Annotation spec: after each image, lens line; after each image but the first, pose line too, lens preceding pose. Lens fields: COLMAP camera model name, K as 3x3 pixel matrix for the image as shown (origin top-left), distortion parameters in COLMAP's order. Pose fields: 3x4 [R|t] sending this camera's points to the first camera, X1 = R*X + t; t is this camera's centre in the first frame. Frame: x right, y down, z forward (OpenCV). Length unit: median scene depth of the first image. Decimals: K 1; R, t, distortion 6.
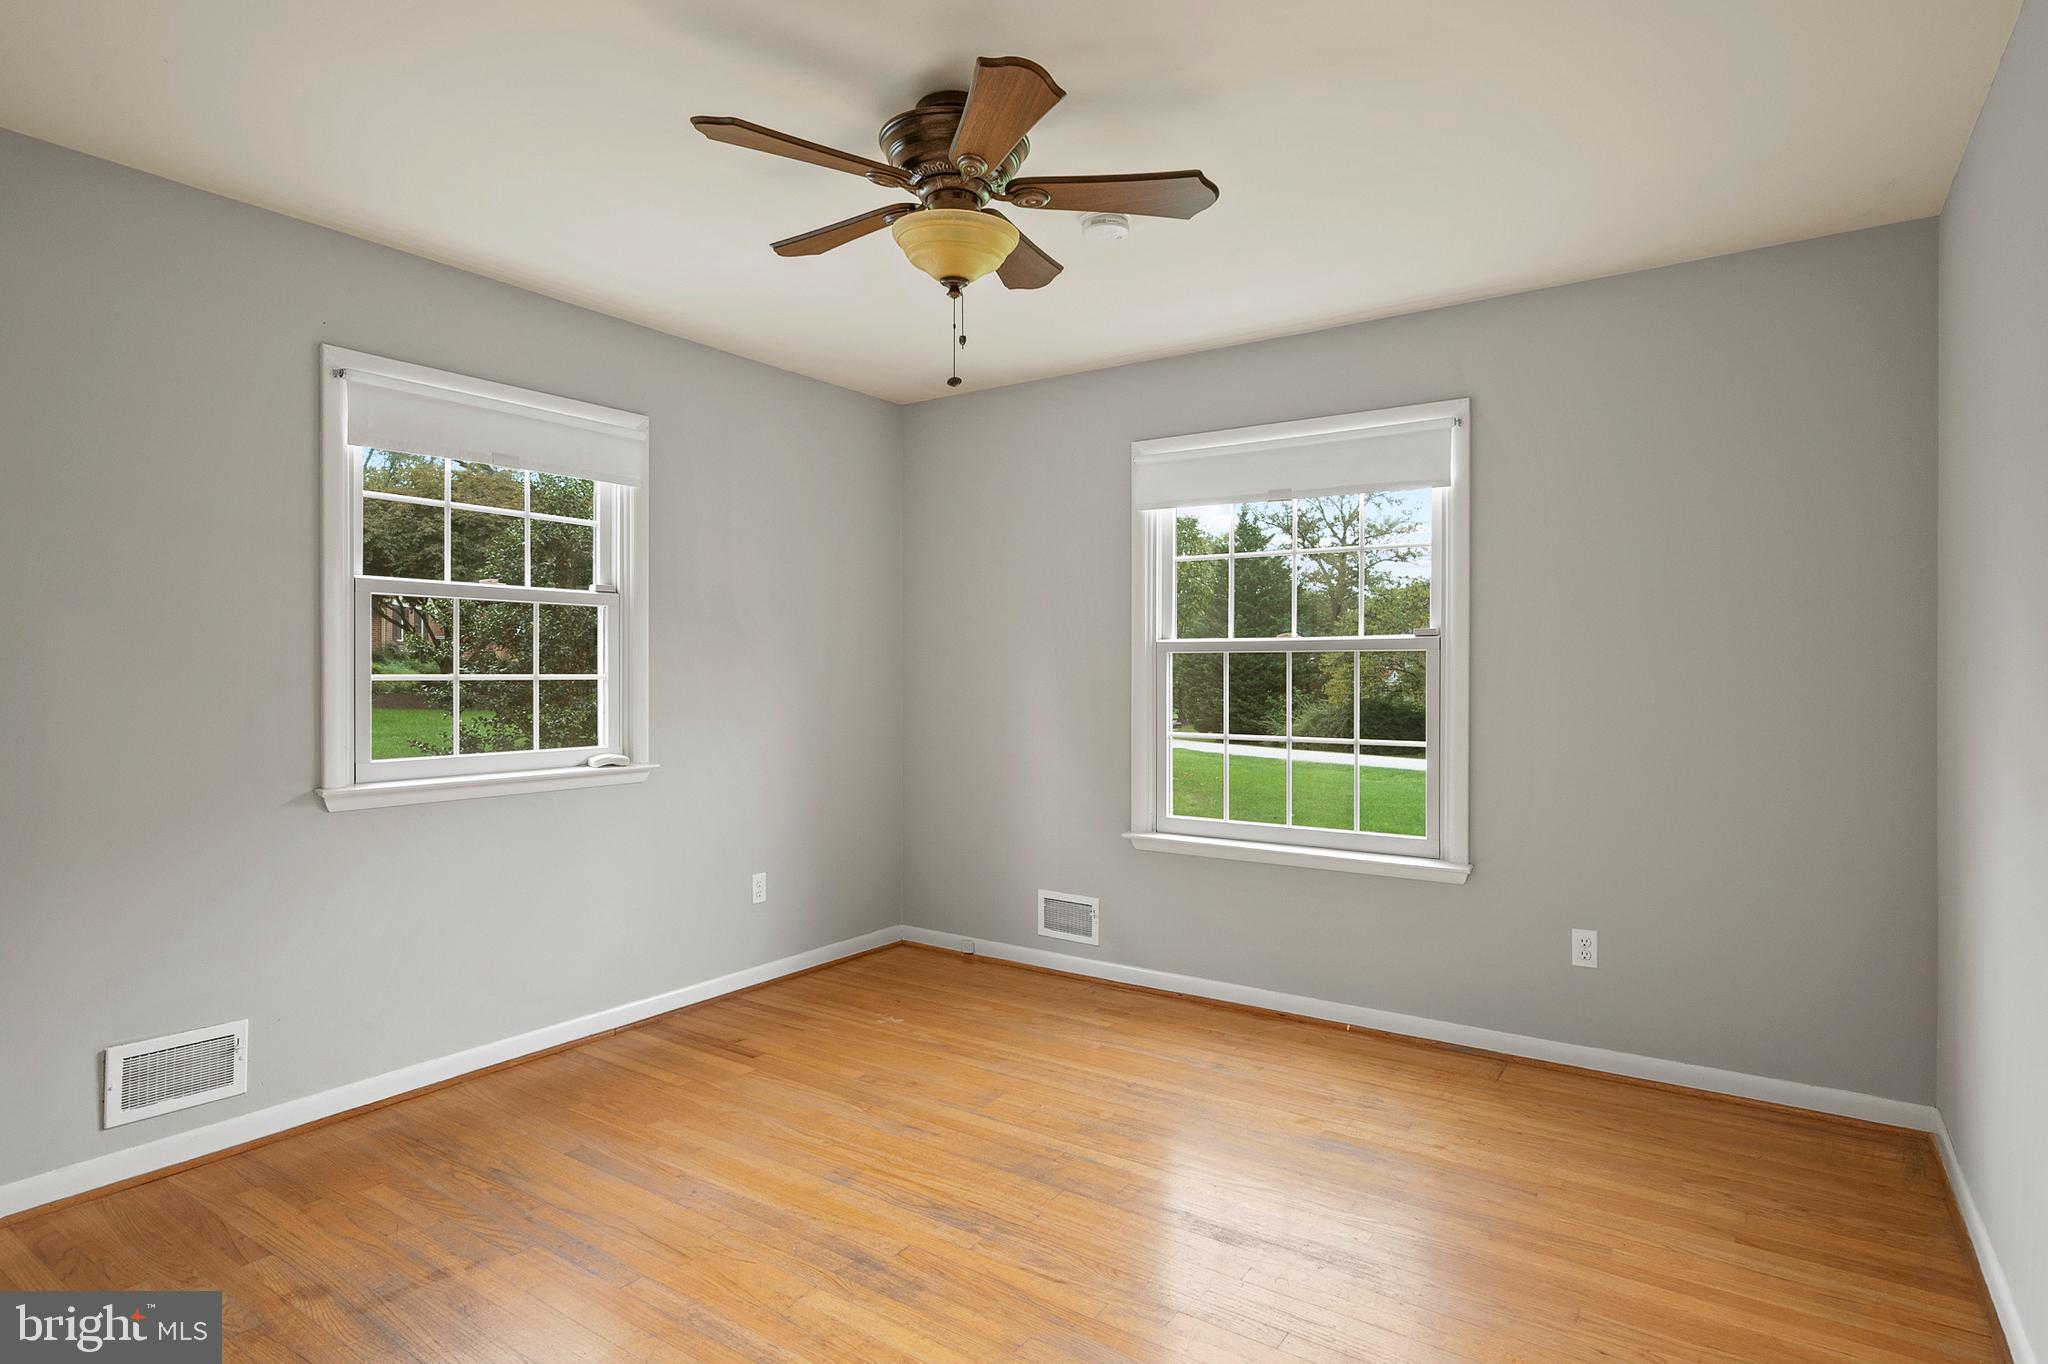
lens RADIAL K [[1065.7, 0, 1024.0], [0, 1065.7, 682.0], [0, 0, 1]] dist [-0.000302, -0.000041]
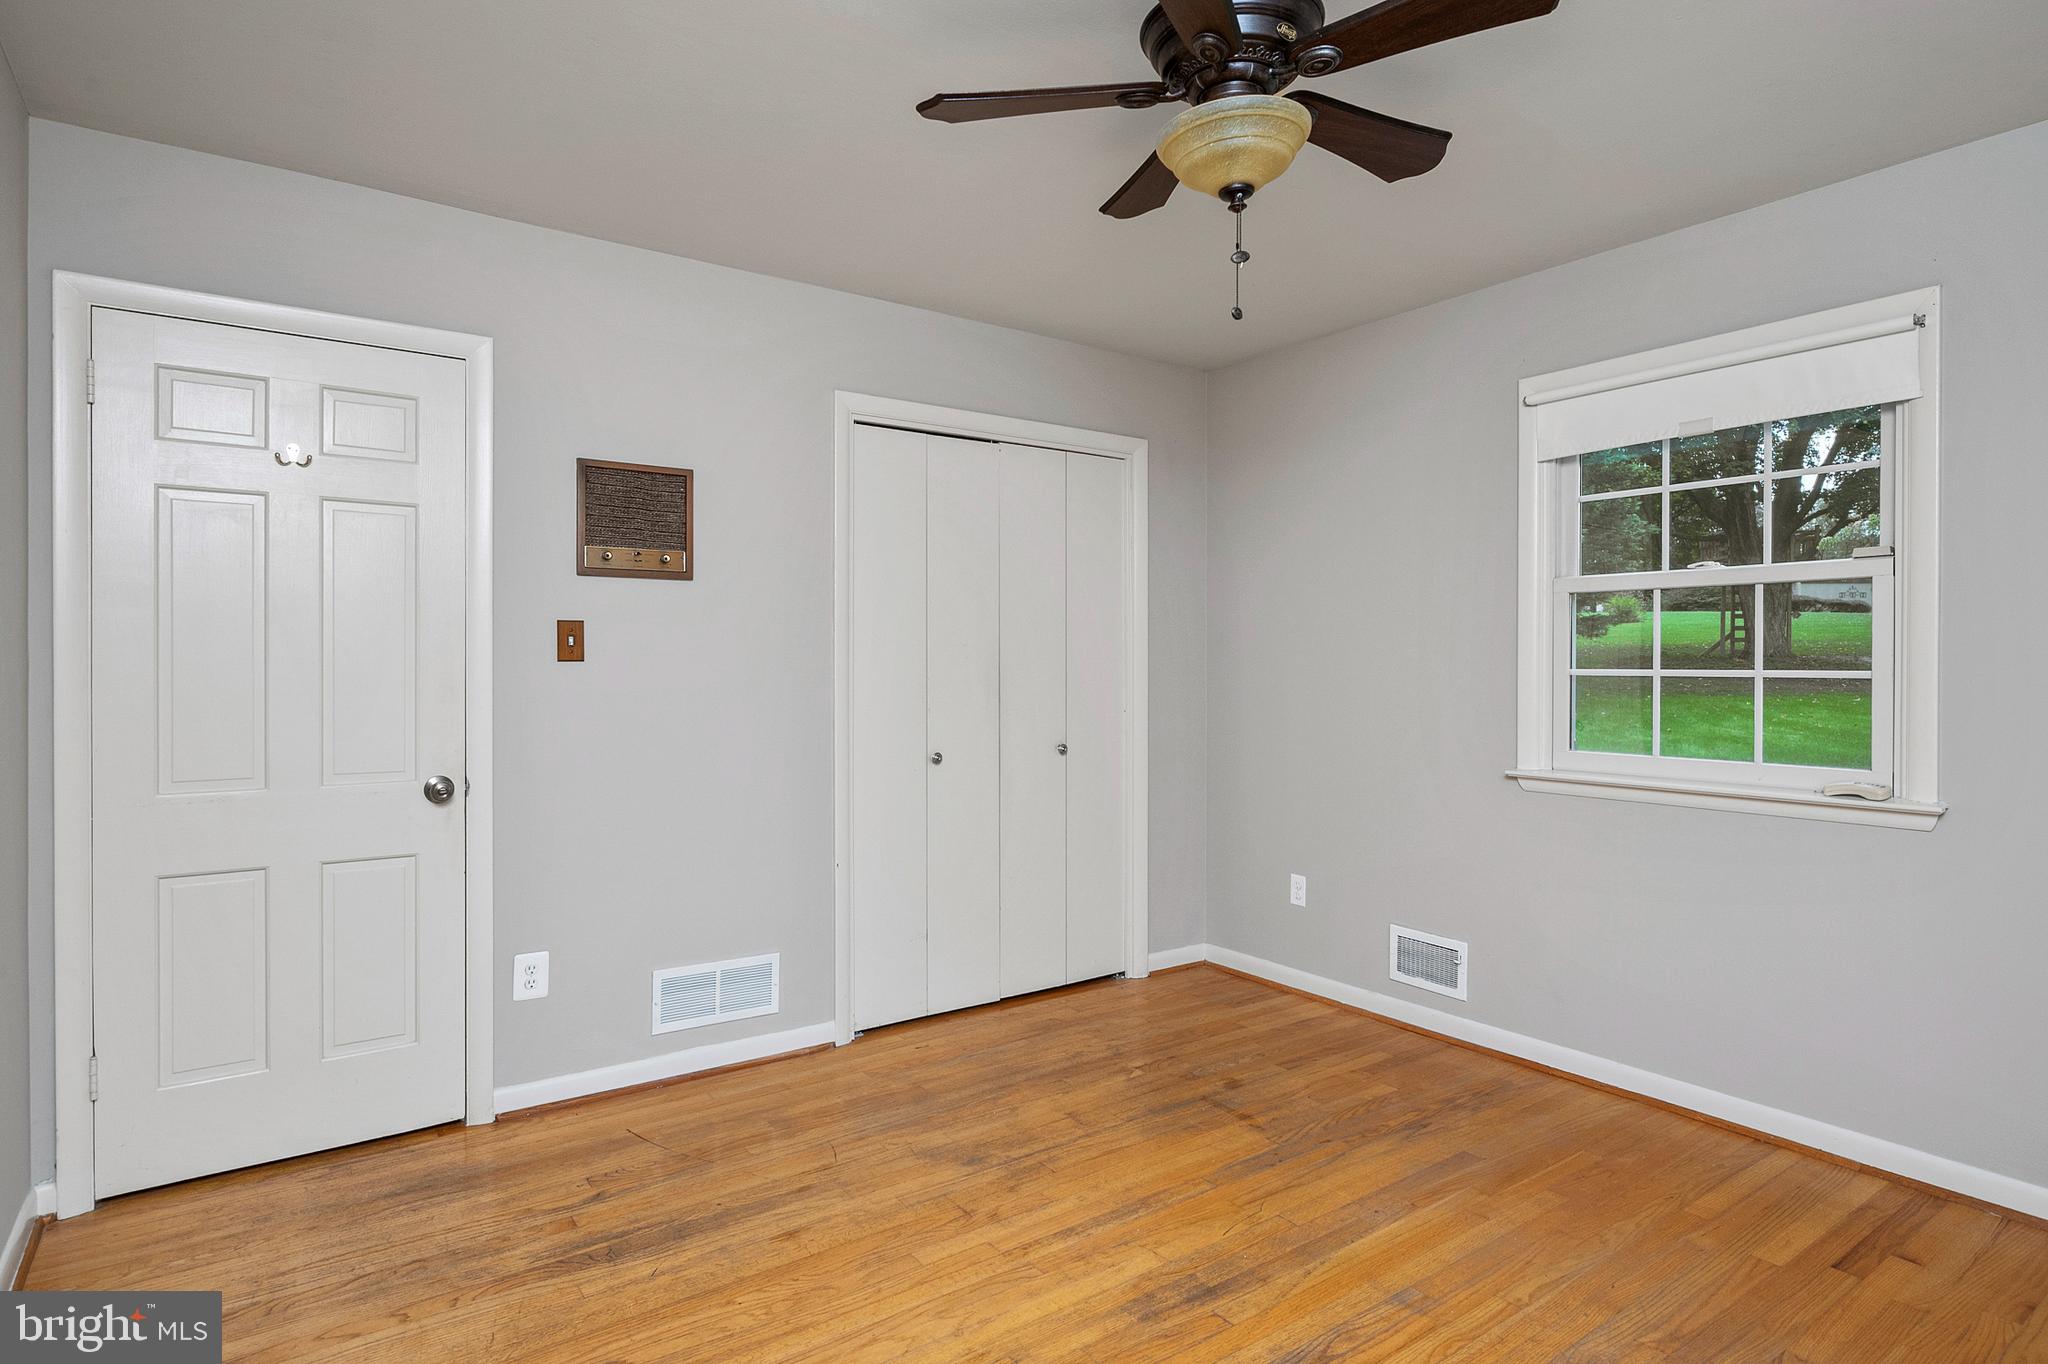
lens RADIAL K [[1175.5, 0, 1096.5], [0, 1175.5, 669.8], [0, 0, 1]] dist [-0.002139, -0.000778]
pose [[-0.328973, 0.003214, -0.944334, 0.687966], [-0.010852, 0.999915, 0.007183, -0.010559], [0.944277, 0.012611, -0.328910, 0.991668]]
